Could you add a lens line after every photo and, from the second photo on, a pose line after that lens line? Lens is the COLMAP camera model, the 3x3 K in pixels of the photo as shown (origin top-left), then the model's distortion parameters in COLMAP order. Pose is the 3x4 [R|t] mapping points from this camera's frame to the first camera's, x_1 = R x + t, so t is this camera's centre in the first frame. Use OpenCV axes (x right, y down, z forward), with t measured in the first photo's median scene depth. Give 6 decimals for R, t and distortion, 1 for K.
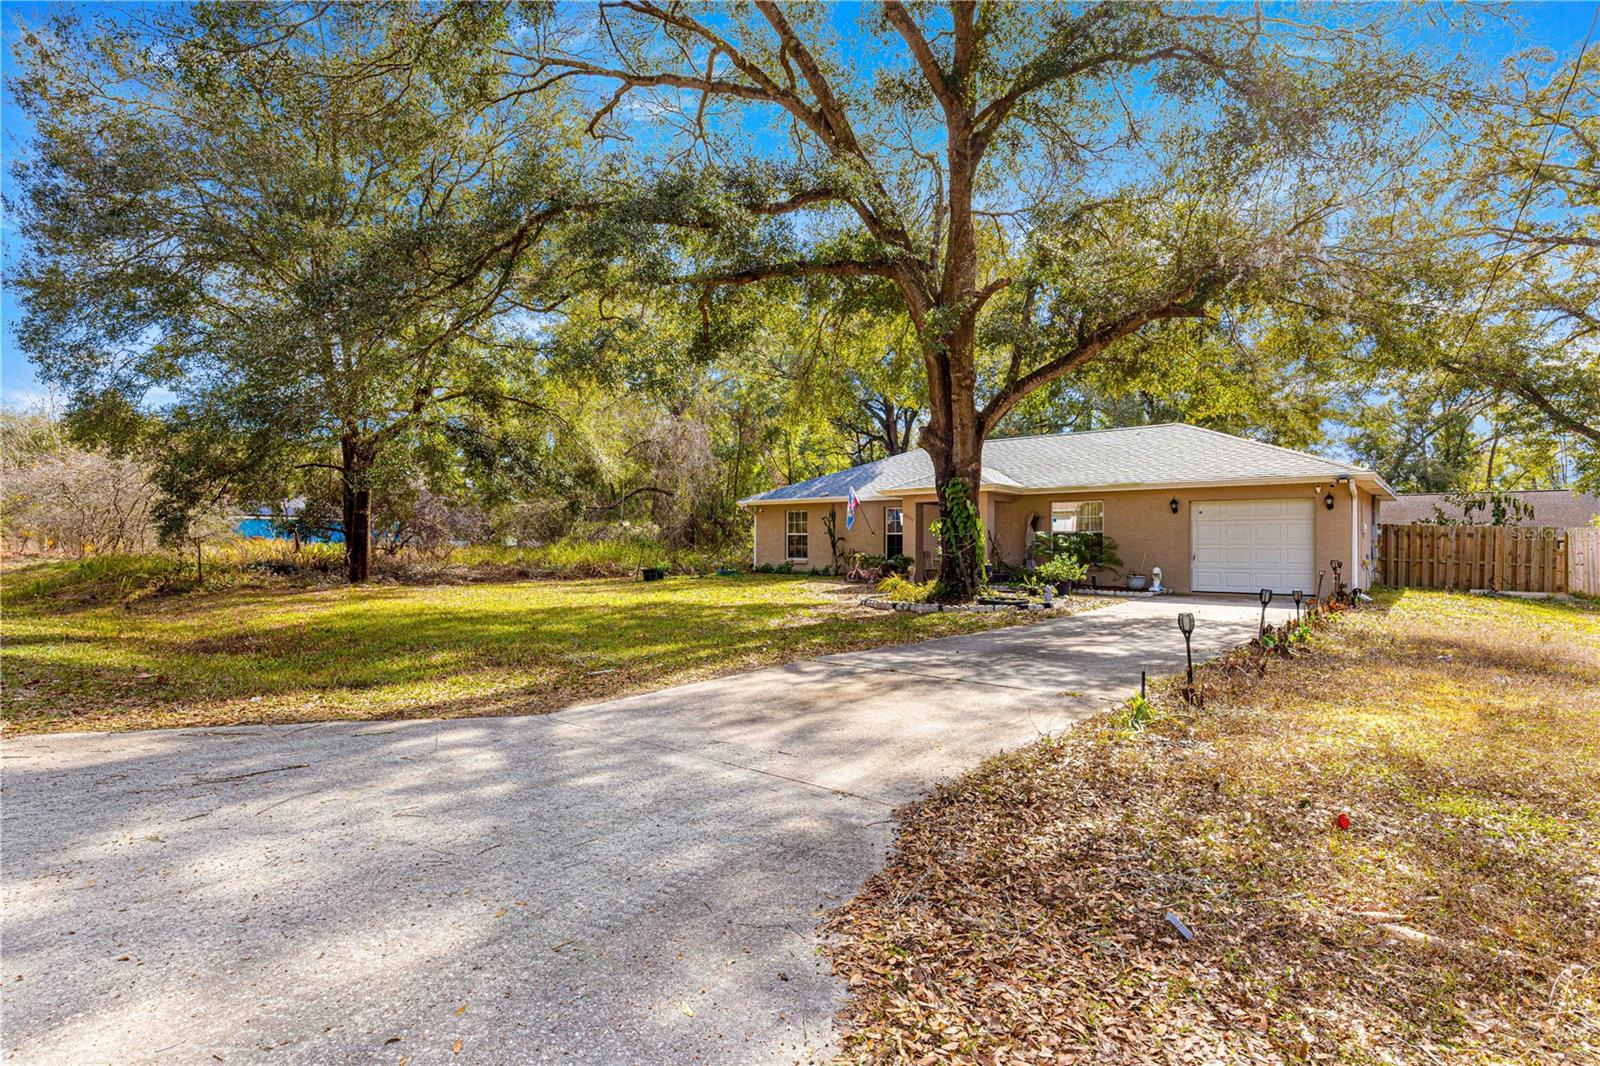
lens RADIAL K [[803.2, 0, 795.1], [0, 803.2, 536.1], [0, 0, 1]] dist [-0.000938, -0.000893]
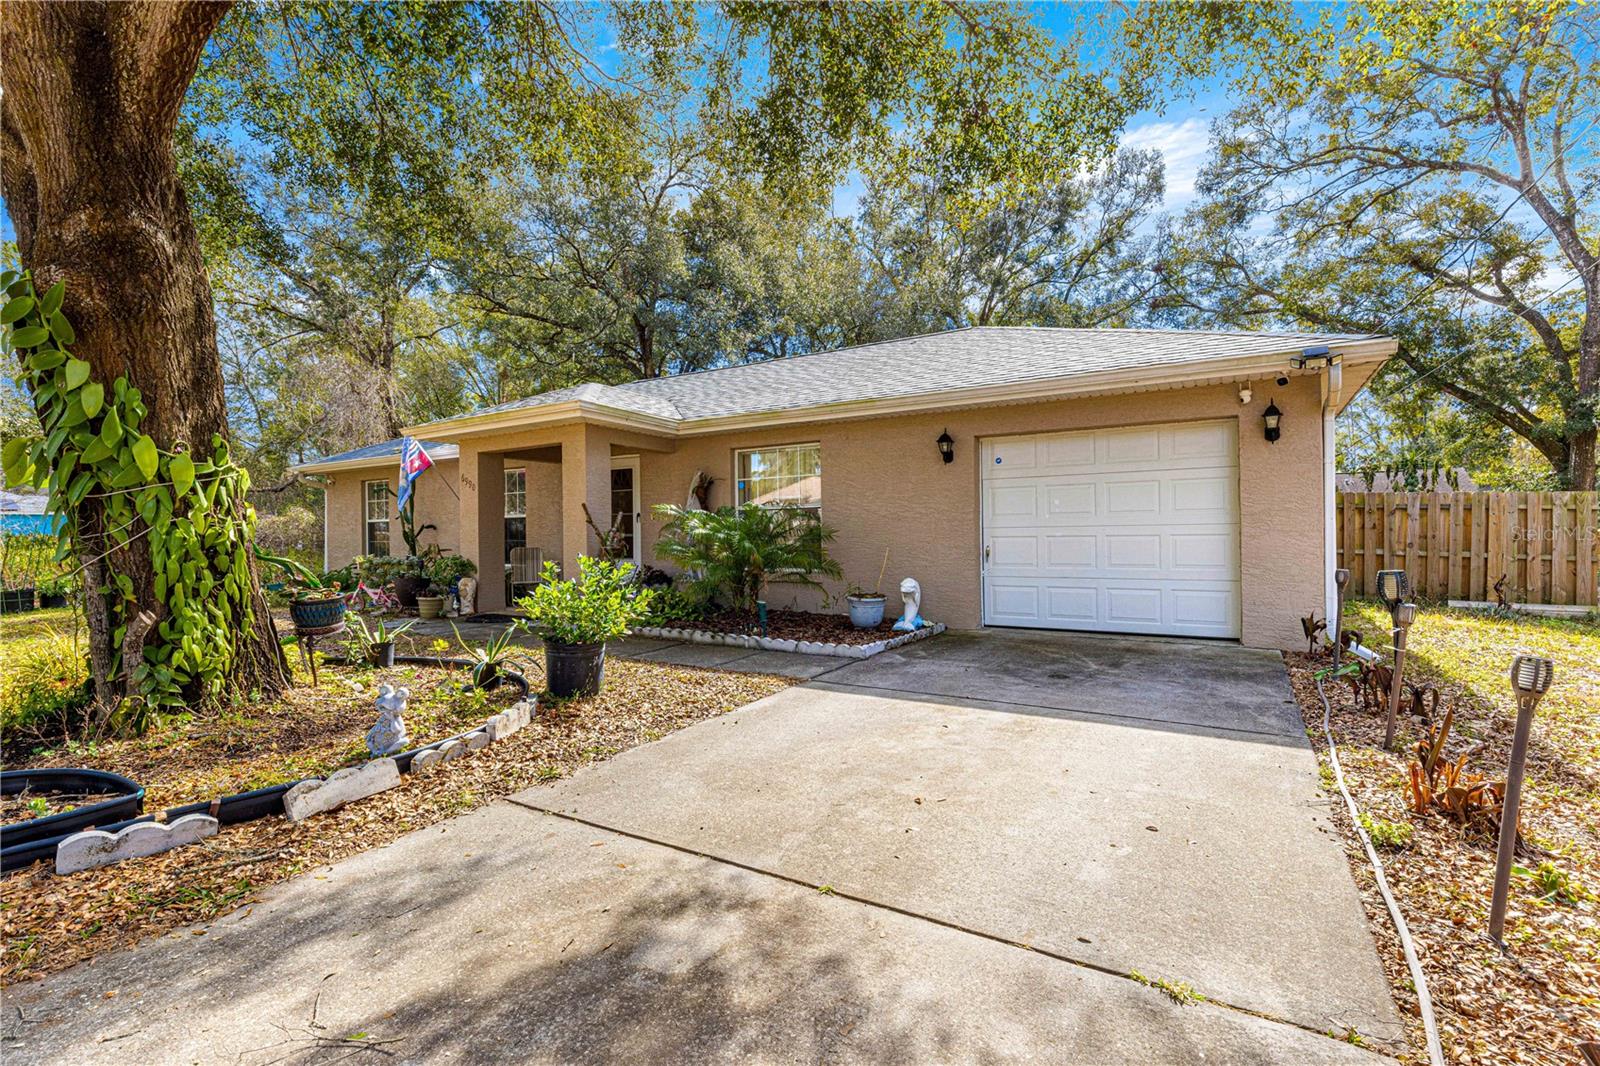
lens RADIAL K [[734.3, 0, 802.5], [0, 734.3, 540.7], [0, 0, 1]] dist [0.004683, 0.000590]
pose [[0.988640, -0.013108, 0.149731, 0.307144], [0.010995, 0.999828, 0.014926, 0.009916], [-0.149901, -0.013110, 0.988614, 0.555992]]
